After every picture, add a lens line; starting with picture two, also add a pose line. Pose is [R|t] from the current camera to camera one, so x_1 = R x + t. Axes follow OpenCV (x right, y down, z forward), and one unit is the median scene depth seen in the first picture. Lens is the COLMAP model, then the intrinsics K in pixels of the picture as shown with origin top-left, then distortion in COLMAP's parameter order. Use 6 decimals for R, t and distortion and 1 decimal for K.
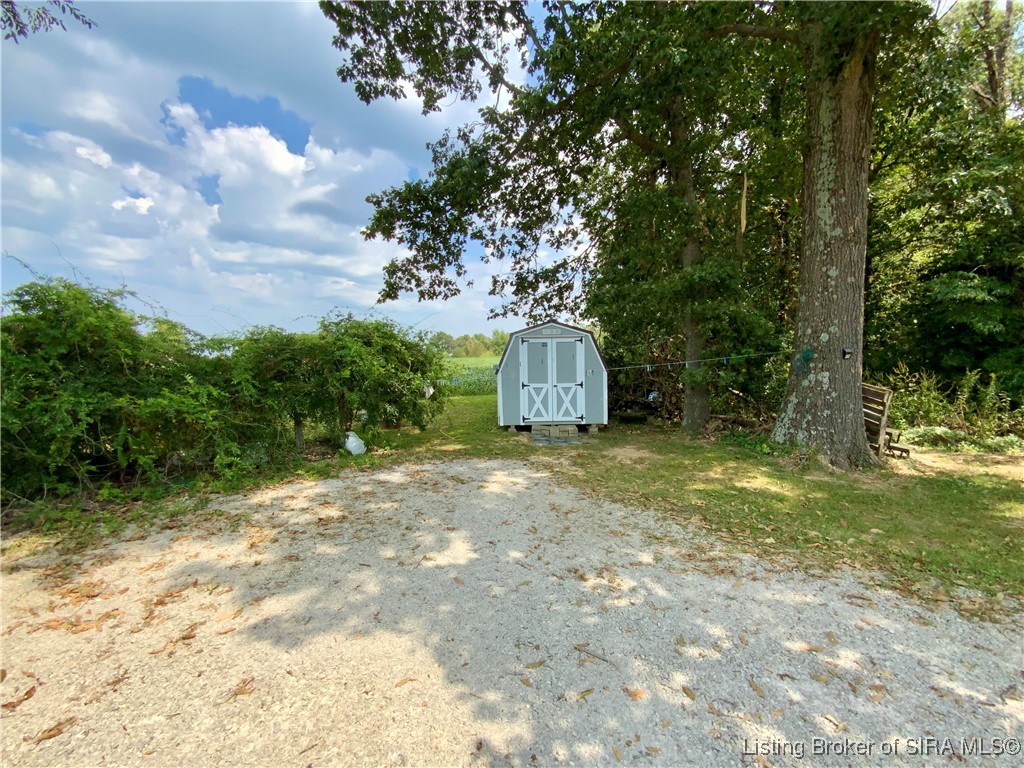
lens RADIAL K [[421.5, 0, 508.2], [0, 421.5, 395.3], [0, 0, 1]] dist [0.006795, -0.008740]
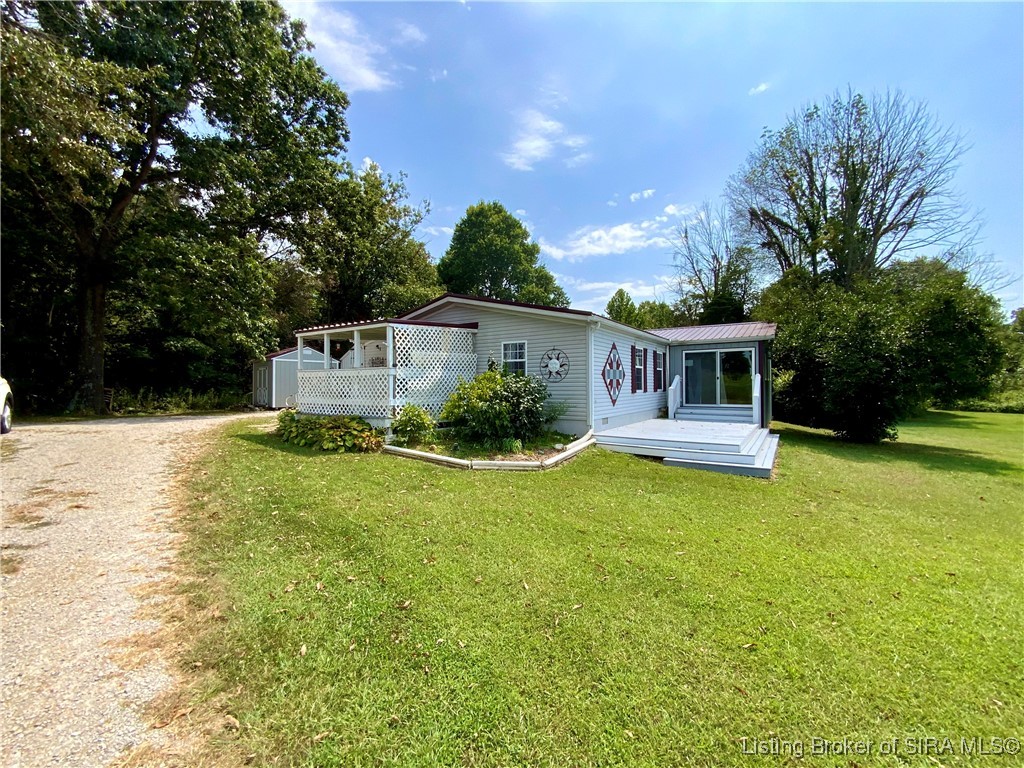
lens RADIAL K [[421.5, 0, 512.3], [0, 421.5, 387.3], [0, 0, 1]] dist [0.006795, -0.008740]
pose [[0.047546, 0.023322, 0.998597, -1.870500], [0.053813, 0.998216, -0.025875, 0.190055], [-0.997418, 0.054968, 0.046206, -1.889330]]
